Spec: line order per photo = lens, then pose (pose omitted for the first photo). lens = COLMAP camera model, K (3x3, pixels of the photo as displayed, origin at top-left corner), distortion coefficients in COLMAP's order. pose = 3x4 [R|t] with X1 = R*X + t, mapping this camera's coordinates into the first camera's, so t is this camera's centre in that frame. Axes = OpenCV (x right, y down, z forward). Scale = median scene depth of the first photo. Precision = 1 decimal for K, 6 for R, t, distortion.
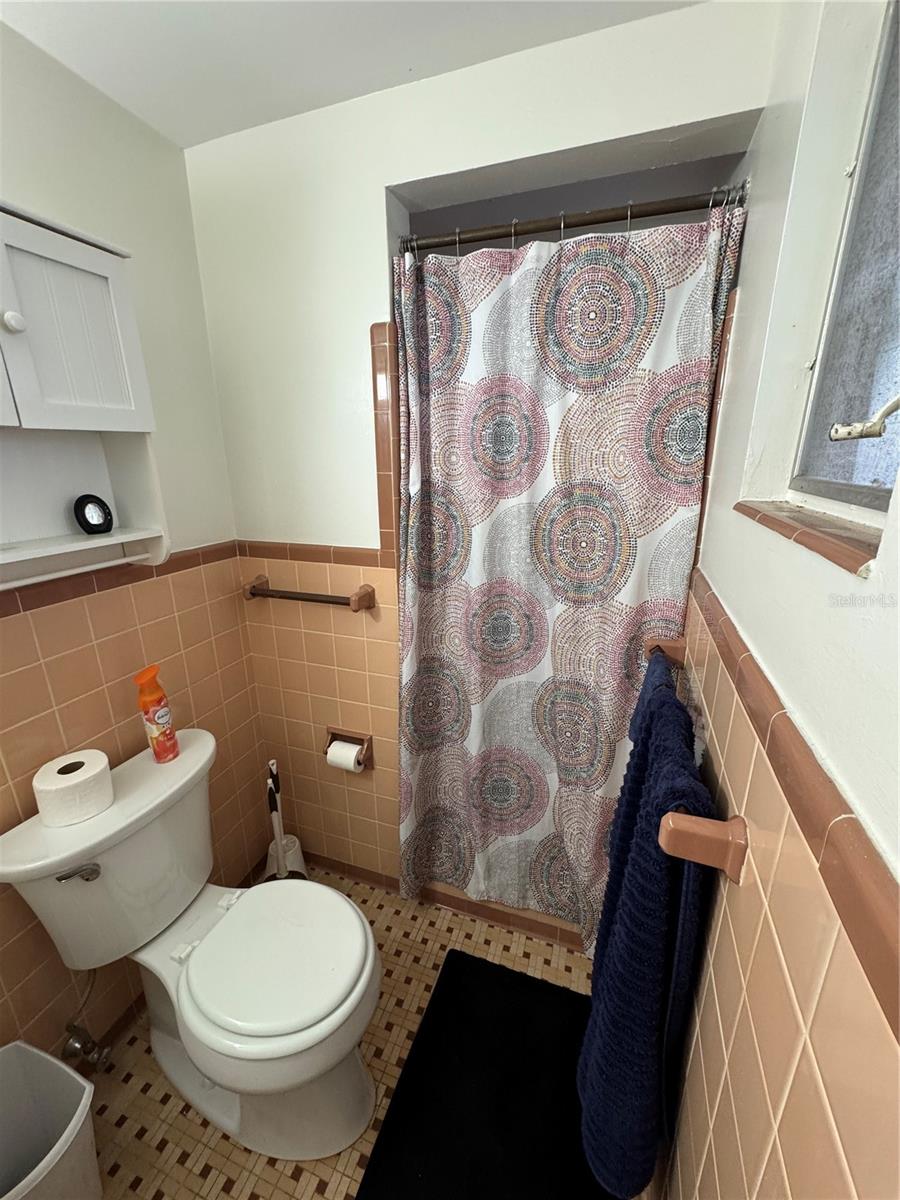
lens RADIAL K [[476.5, 0, 448.9], [0, 476.5, 598.9], [0, 0, 1]] dist [-0.002886, 0.000281]
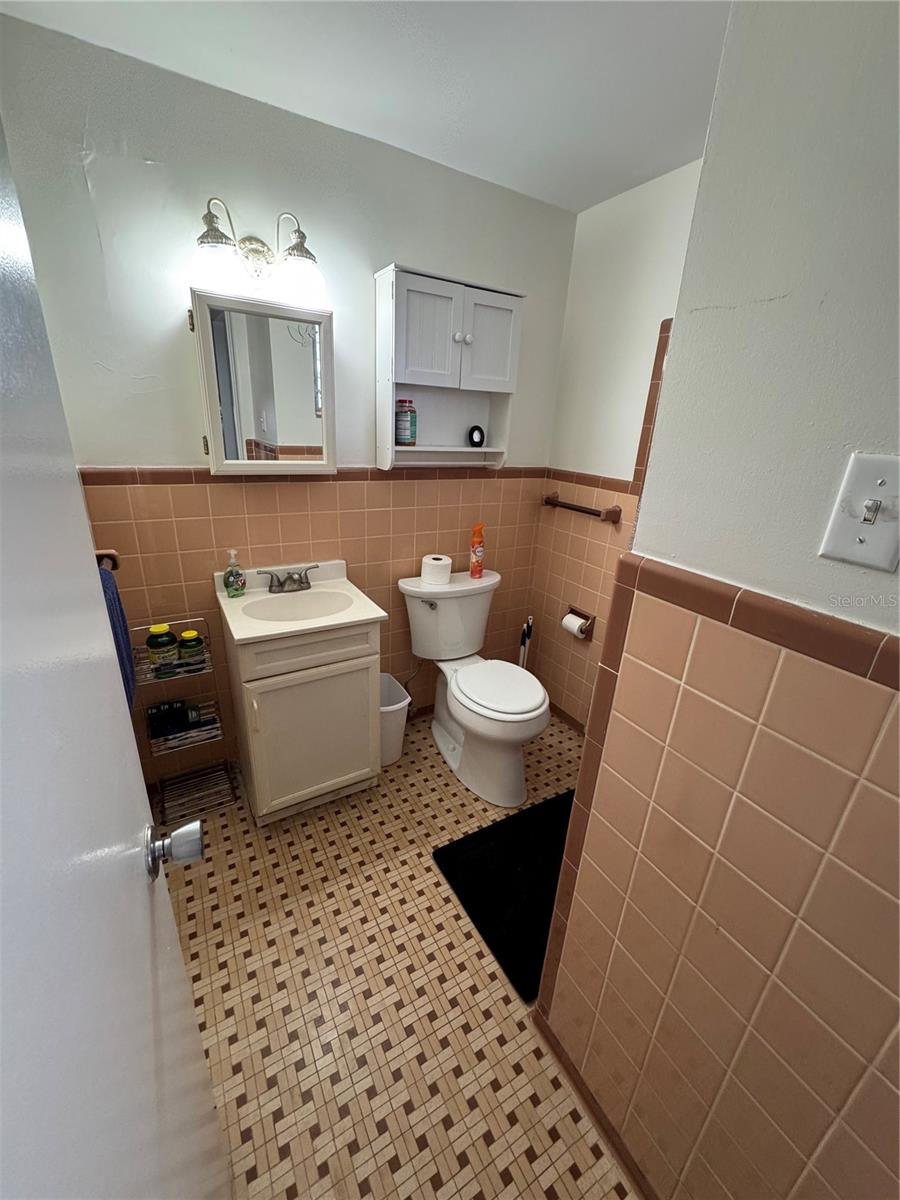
lens RADIAL K [[476.5, 0, 452.9], [0, 476.5, 597.9], [0, 0, 1]] dist [-0.002886, 0.000281]
pose [[0.769061, 0.271439, -0.578676, 0.409506], [-0.239258, 0.961781, 0.133168, 0.190690], [0.592706, 0.036038, 0.804612, -0.505857]]
